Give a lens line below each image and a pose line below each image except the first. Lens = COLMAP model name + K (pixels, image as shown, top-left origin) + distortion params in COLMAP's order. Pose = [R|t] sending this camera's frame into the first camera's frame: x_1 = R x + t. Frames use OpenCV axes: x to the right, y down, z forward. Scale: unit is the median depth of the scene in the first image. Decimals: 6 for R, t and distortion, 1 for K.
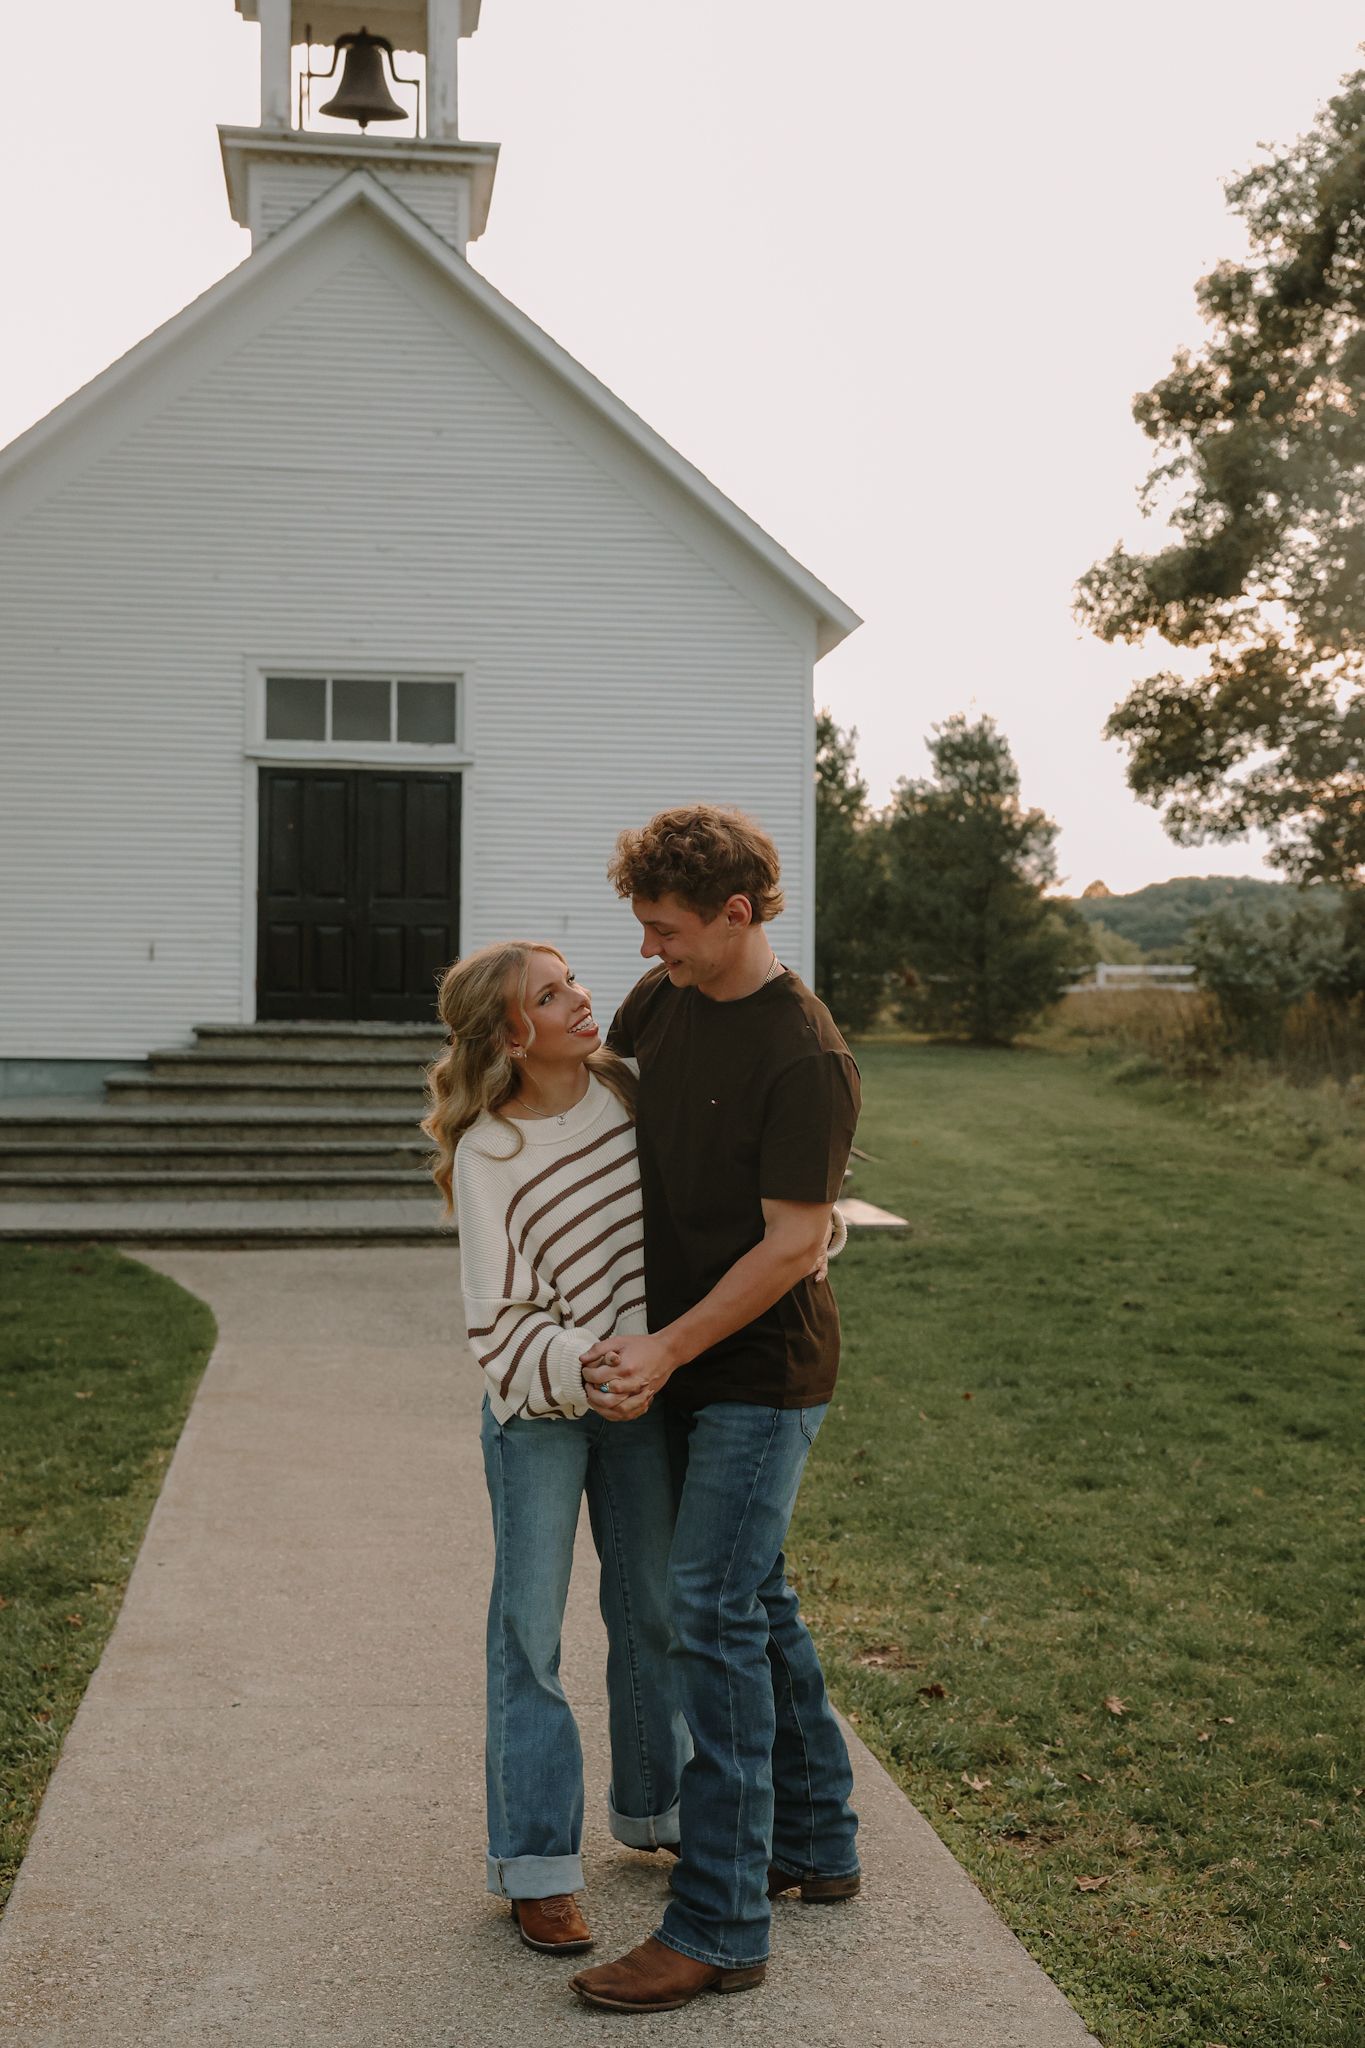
lens RADIAL K [[2721.6, 0, 693.5], [0, 2721.6, 1059.1], [0, 0, 1]] dist [0.089929, 0.000000]
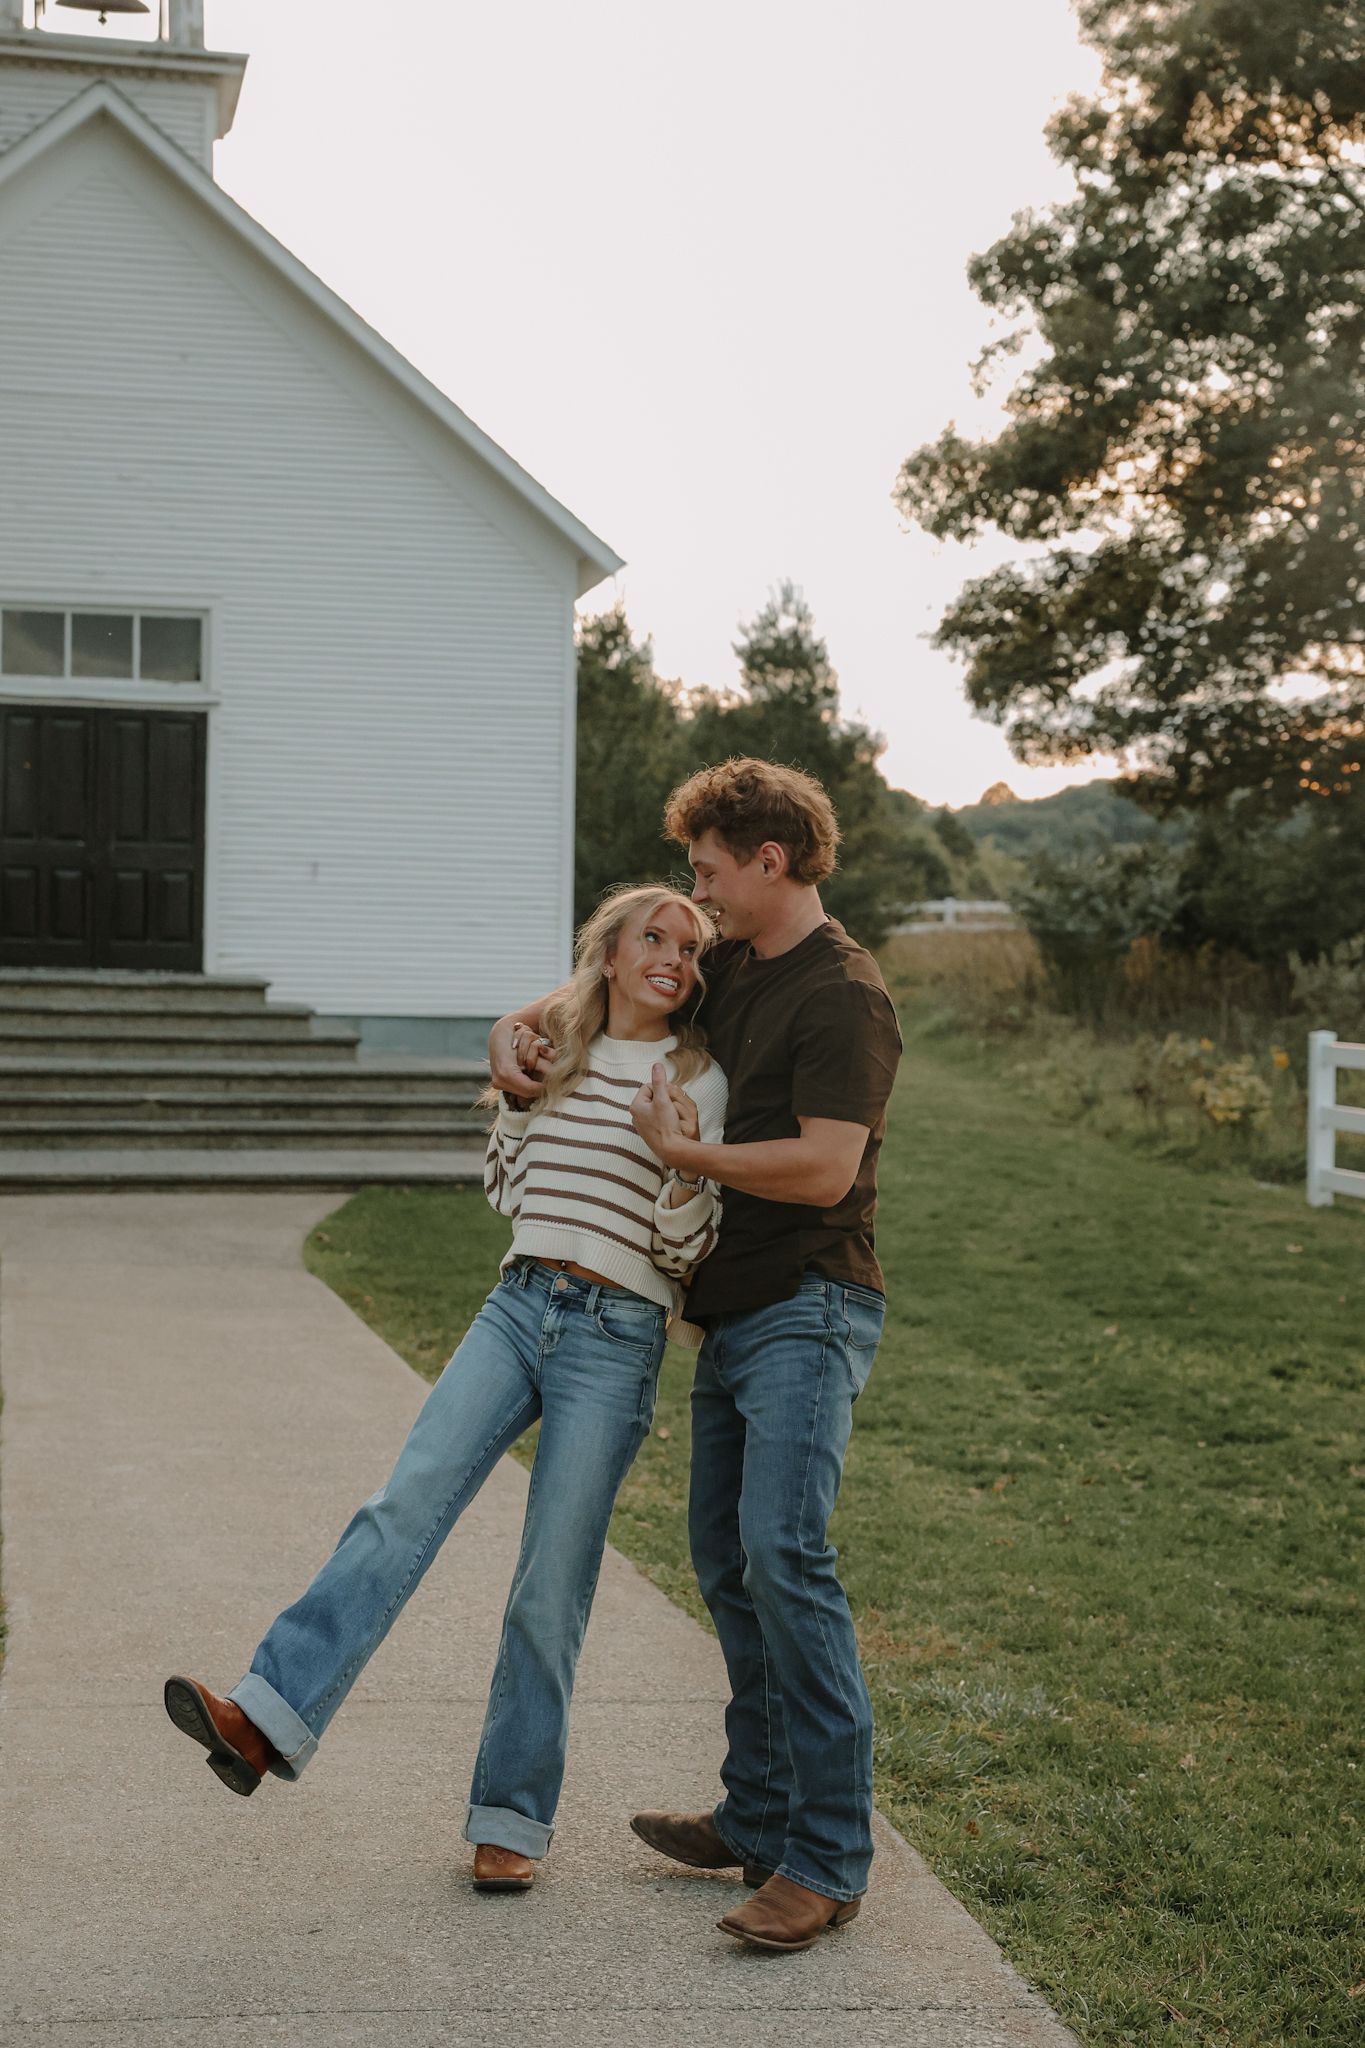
lens RADIAL K [[3426.7, 0, 678.6], [0, 3426.7, 1033.7], [0, 0, 1]] dist [0.163006, 0.000000]
pose [[0.998250, 0.007415, 0.058661, 0.010671], [-0.007869, 0.999941, 0.007514, -0.001826], [-0.058601, -0.007962, 0.998250, -0.225577]]
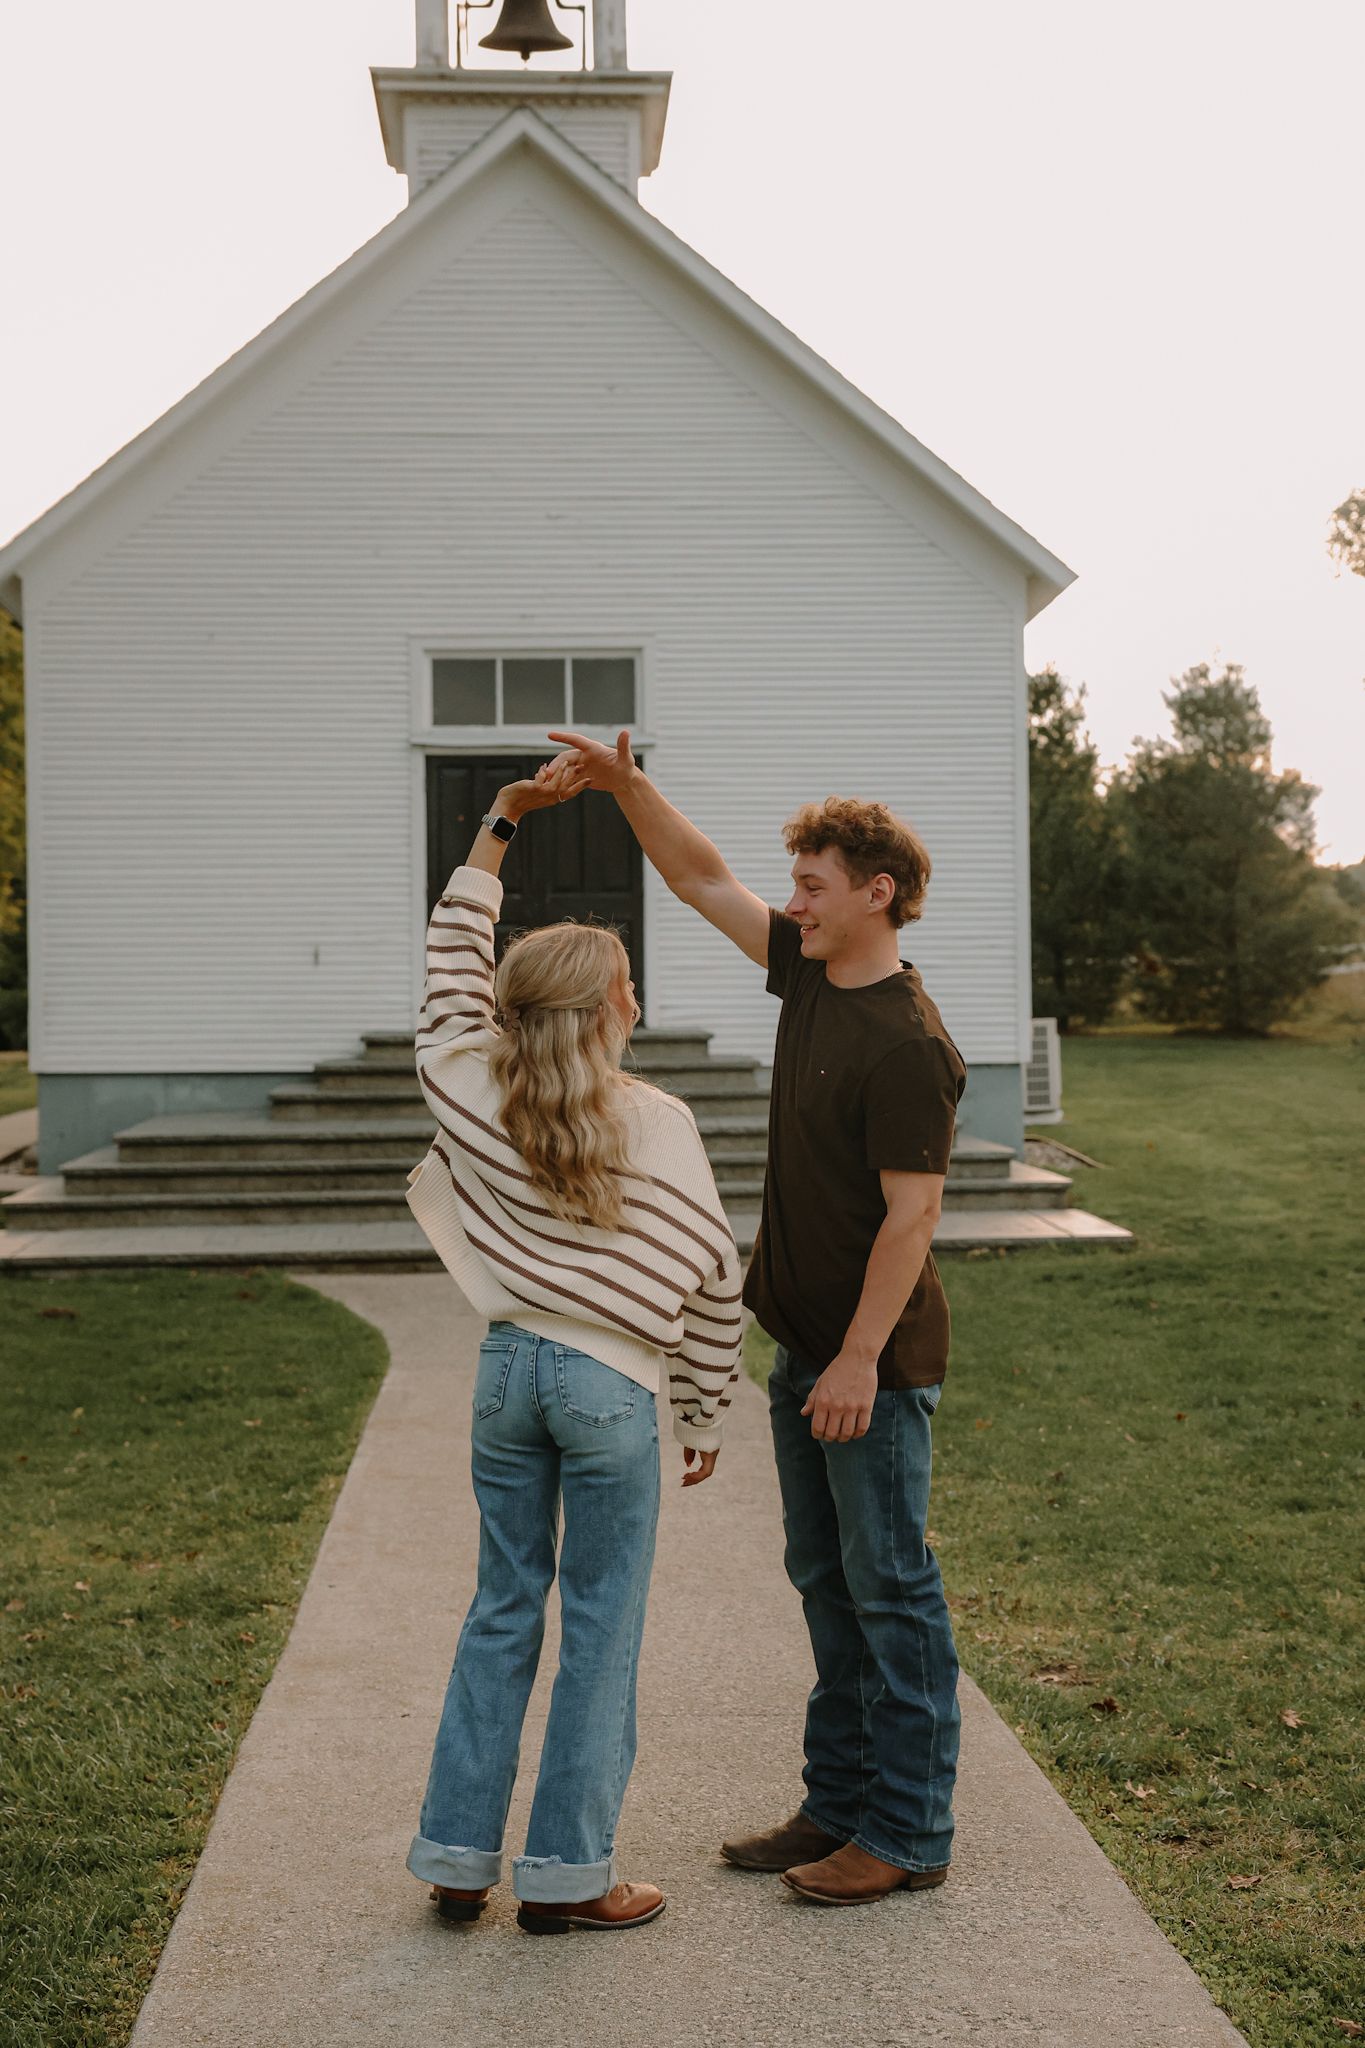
lens RADIAL K [[3034.5, 0, 673.1], [0, 3034.5, 1038.1], [0, 0, 1]] dist [0.138918, 0.000000]
pose [[0.996557, -0.020439, -0.080347, 0.006280], [0.019895, 0.999773, -0.007574, -0.000941], [0.080484, 0.005949, 0.996738, -0.027204]]
